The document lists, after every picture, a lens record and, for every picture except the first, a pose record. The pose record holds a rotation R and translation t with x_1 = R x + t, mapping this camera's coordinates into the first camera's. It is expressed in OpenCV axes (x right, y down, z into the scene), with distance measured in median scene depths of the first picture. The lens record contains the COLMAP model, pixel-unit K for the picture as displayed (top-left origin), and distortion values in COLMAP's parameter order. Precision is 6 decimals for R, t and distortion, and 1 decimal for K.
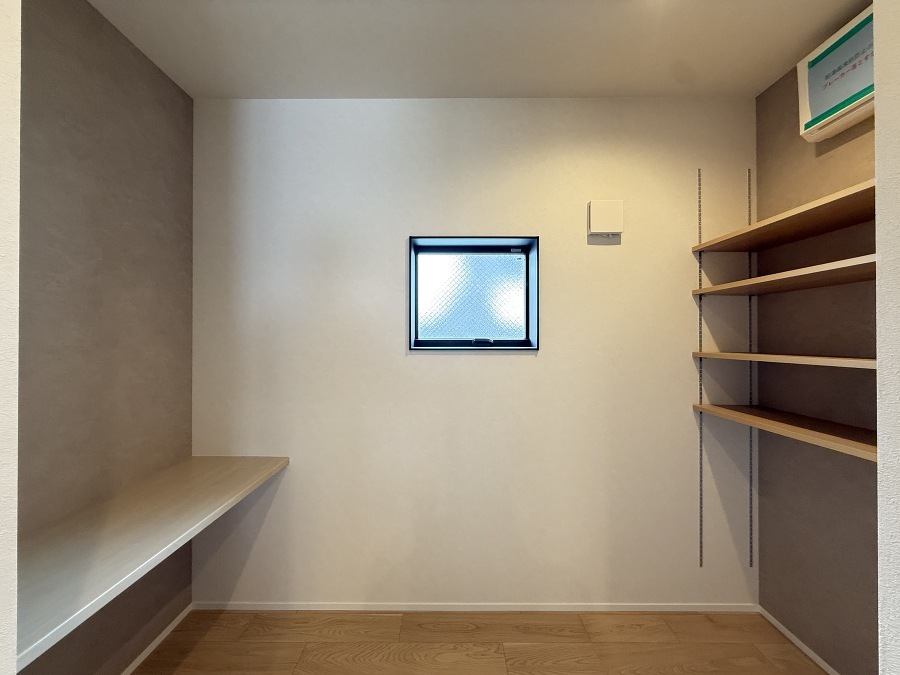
lens RADIAL K [[358.7, 0, 449.3], [0, 358.7, 335.6], [0, 0, 1]] dist [-0.002204, 0.000633]
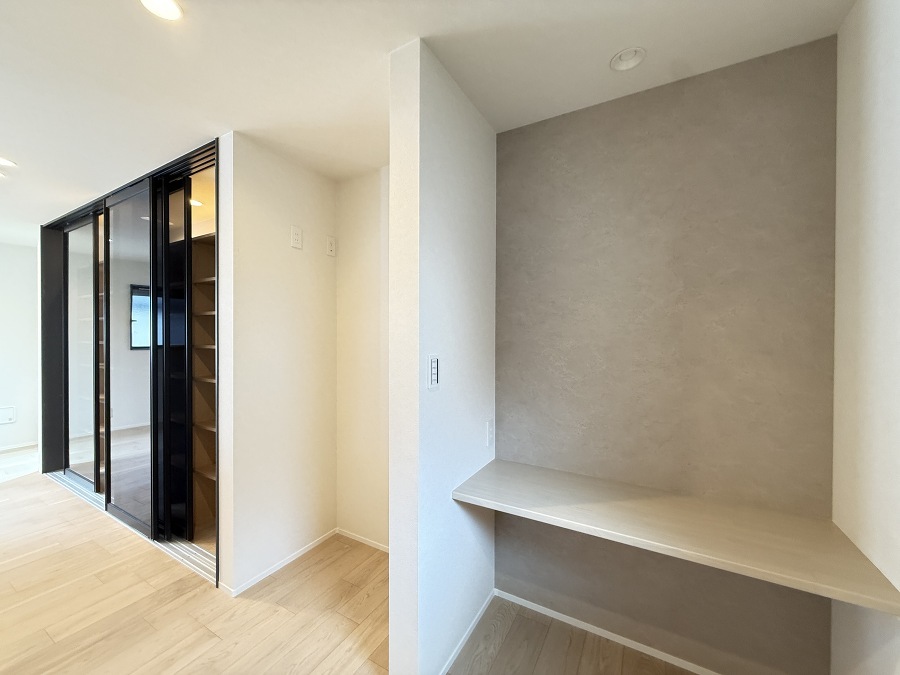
lens RADIAL K [[358.7, 0, 448.4], [0, 358.7, 339.2], [0, 0, 1]] dist [-0.002204, 0.000633]
pose [[-0.494303, 0.003204, -0.869284, 0.427962], [0.000486, 0.999994, 0.003409, -0.055767], [0.869290, 0.001263, -0.494302, 0.920911]]
